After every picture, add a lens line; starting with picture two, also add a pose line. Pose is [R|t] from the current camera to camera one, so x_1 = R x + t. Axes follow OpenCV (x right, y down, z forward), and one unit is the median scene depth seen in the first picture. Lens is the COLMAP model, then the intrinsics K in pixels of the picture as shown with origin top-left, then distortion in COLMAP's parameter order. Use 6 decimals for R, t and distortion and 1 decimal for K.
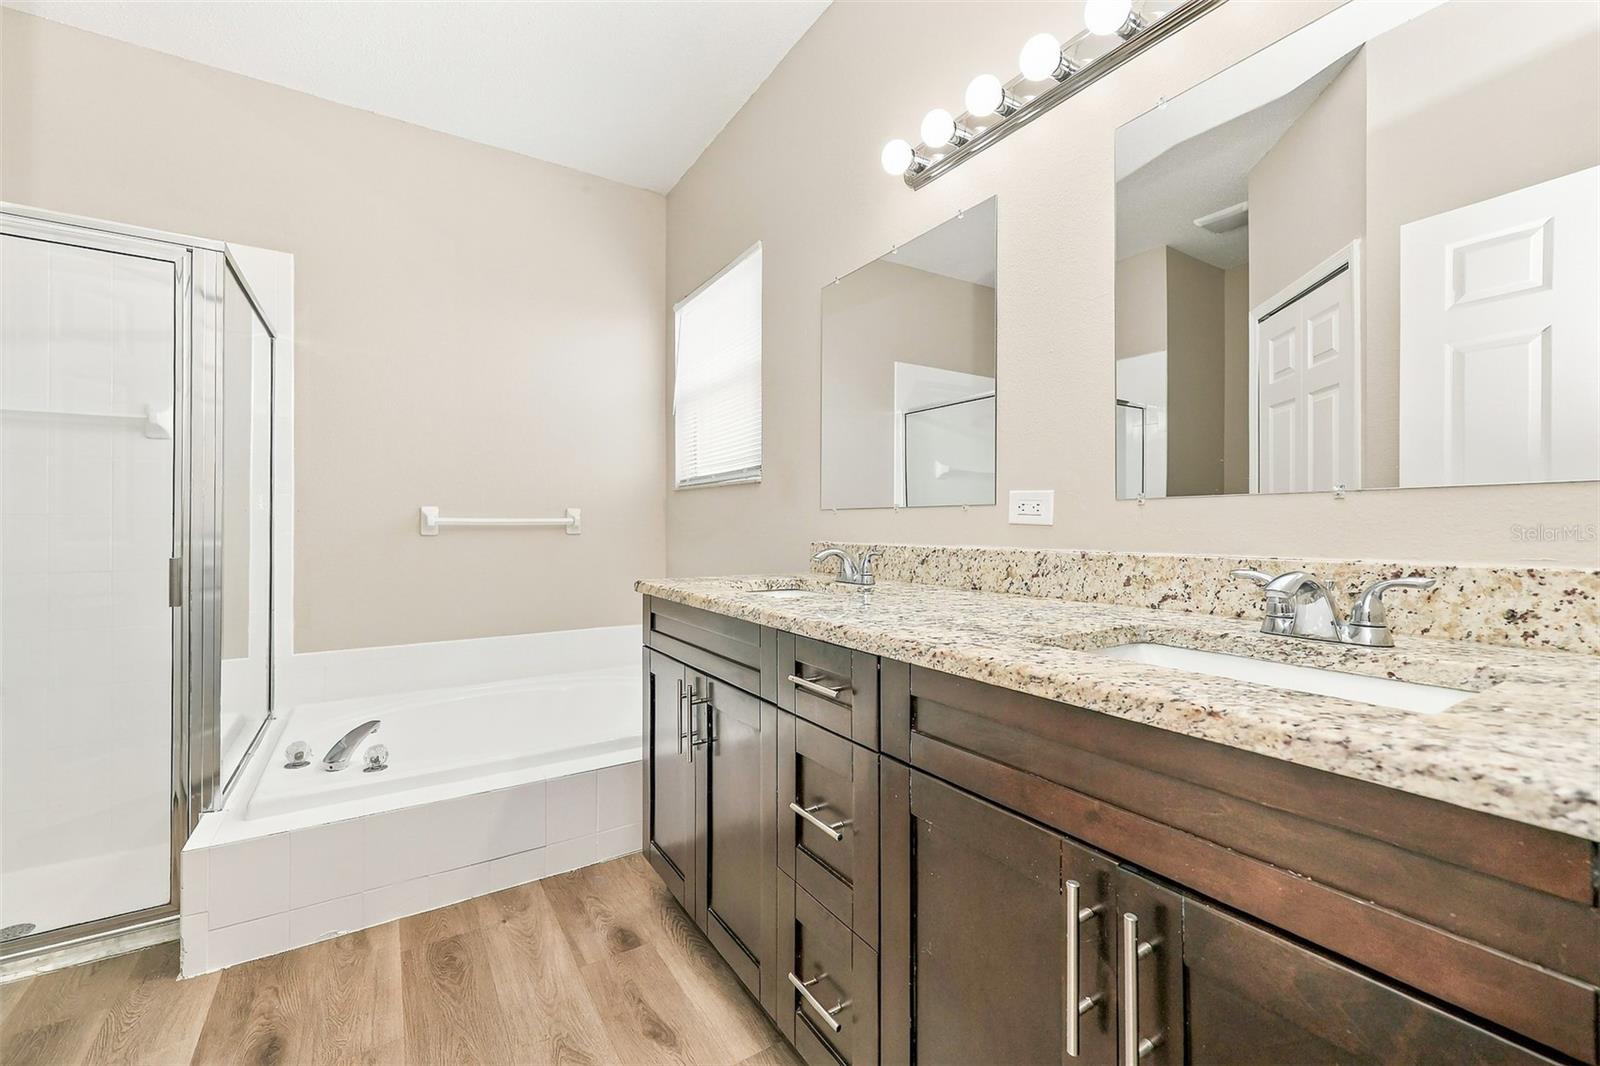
lens RADIAL K [[653.0, 0, 797.7], [0, 653.0, 528.0], [0, 0, 1]] dist [-0.002433, 0.000538]
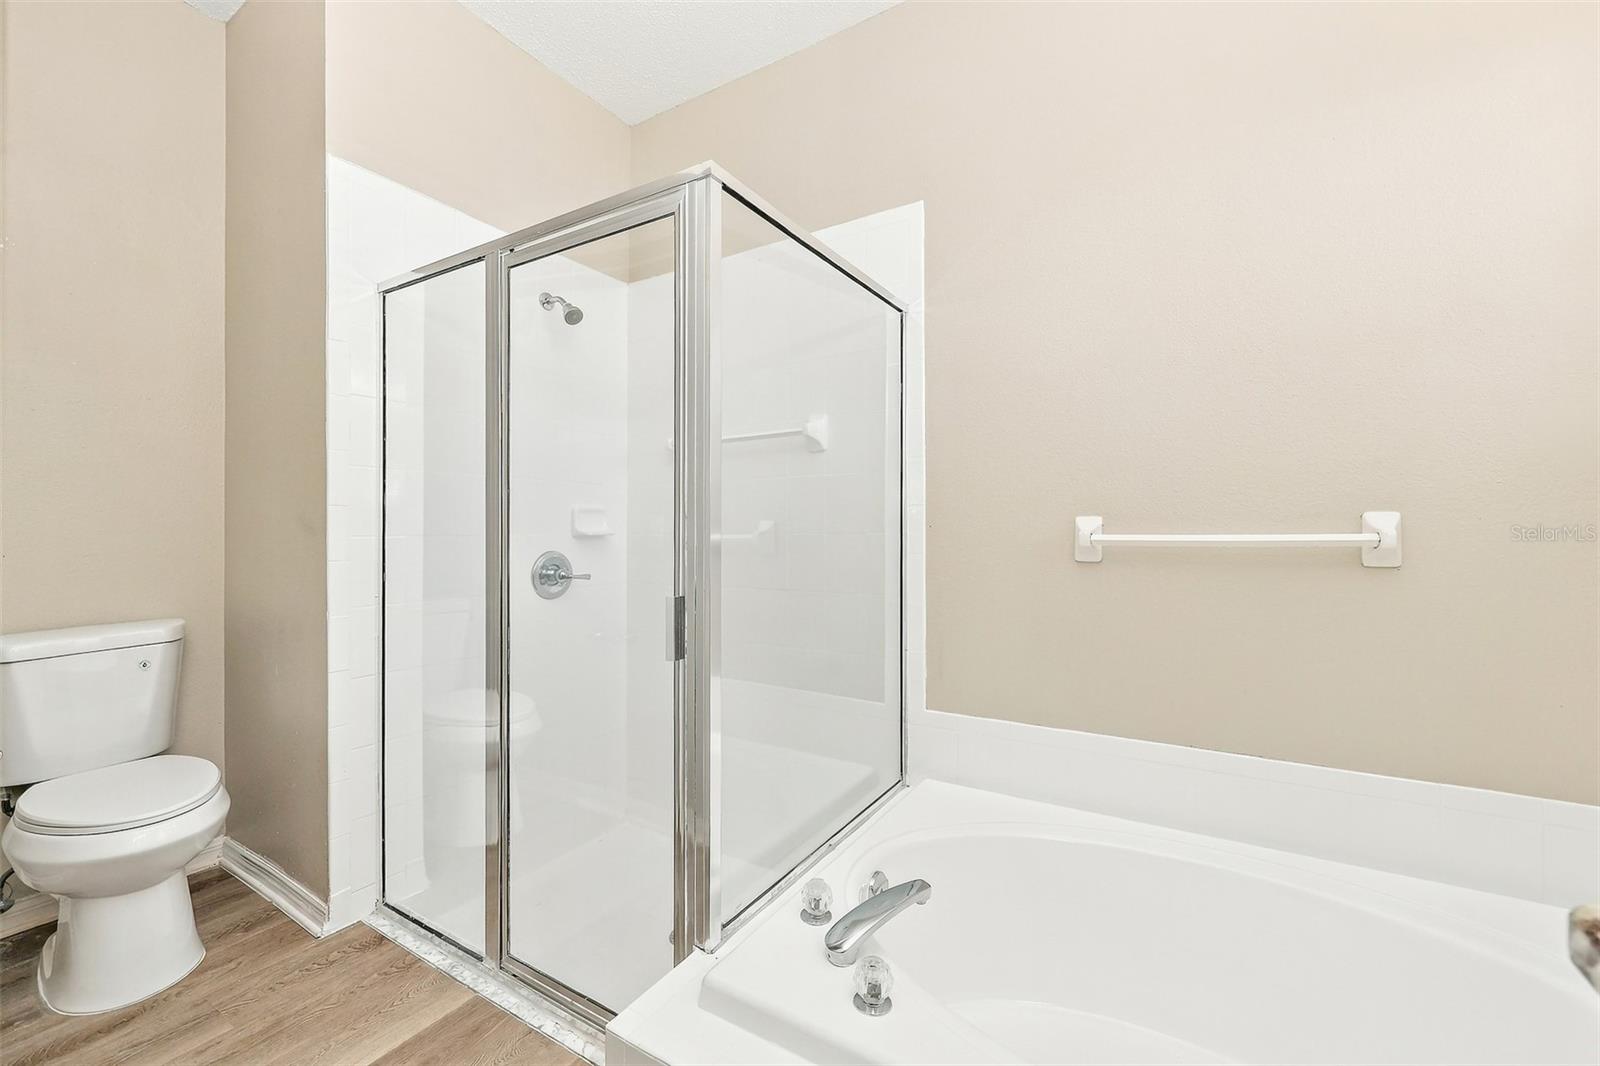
lens RADIAL K [[653.0, 0, 801.5], [0, 653.0, 530.0], [0, 0, 1]] dist [-0.002433, 0.000538]
pose [[0.446091, -0.005875, -0.894968, -0.127806], [-0.002777, 0.999965, -0.007948, -0.014237], [0.894983, 0.006030, 0.446059, 0.483161]]
